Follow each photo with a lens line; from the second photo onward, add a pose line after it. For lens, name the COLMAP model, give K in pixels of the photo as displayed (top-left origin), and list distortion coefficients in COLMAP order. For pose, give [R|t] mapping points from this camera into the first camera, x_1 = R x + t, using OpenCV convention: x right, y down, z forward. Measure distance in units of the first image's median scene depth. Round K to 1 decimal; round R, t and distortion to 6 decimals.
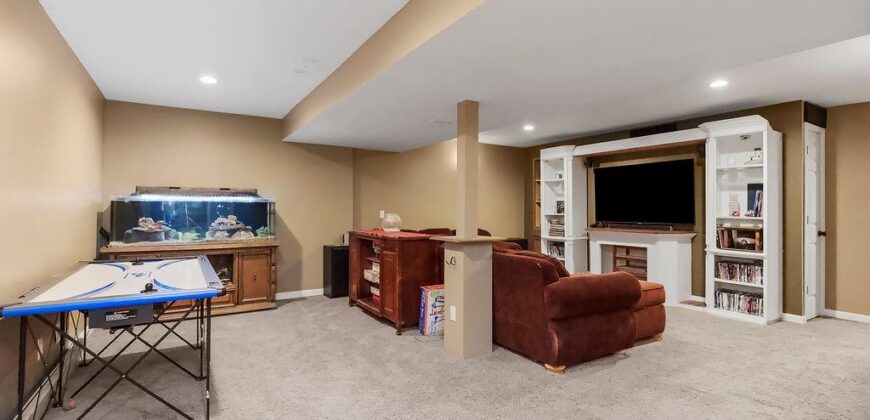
lens RADIAL K [[402.7, 0, 433.7], [0, 402.7, 207.1], [0, 0, 1]] dist [-0.001692, -0.000012]
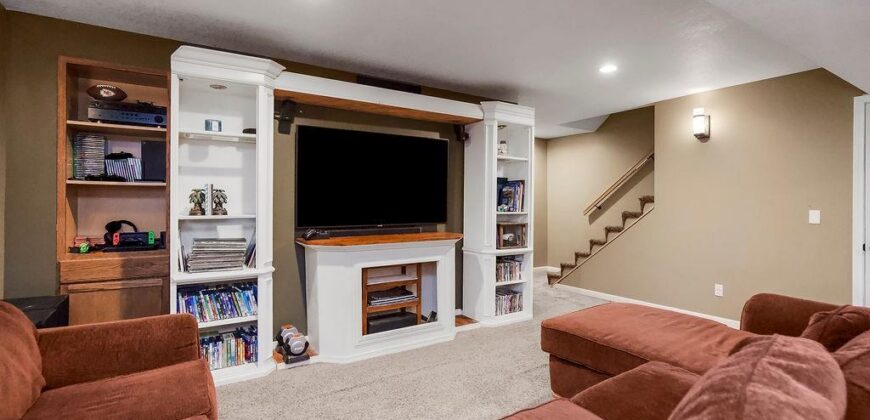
lens RADIAL K [[402.7, 0, 437.1], [0, 402.7, 205.1], [0, 0, 1]] dist [-0.001692, -0.000012]
pose [[-0.024053, -0.000044, 0.999711, -0.168072], [-0.003822, 0.999993, -0.000048, 0.008454], [-0.999703, -0.003822, -0.024053, 1.153984]]
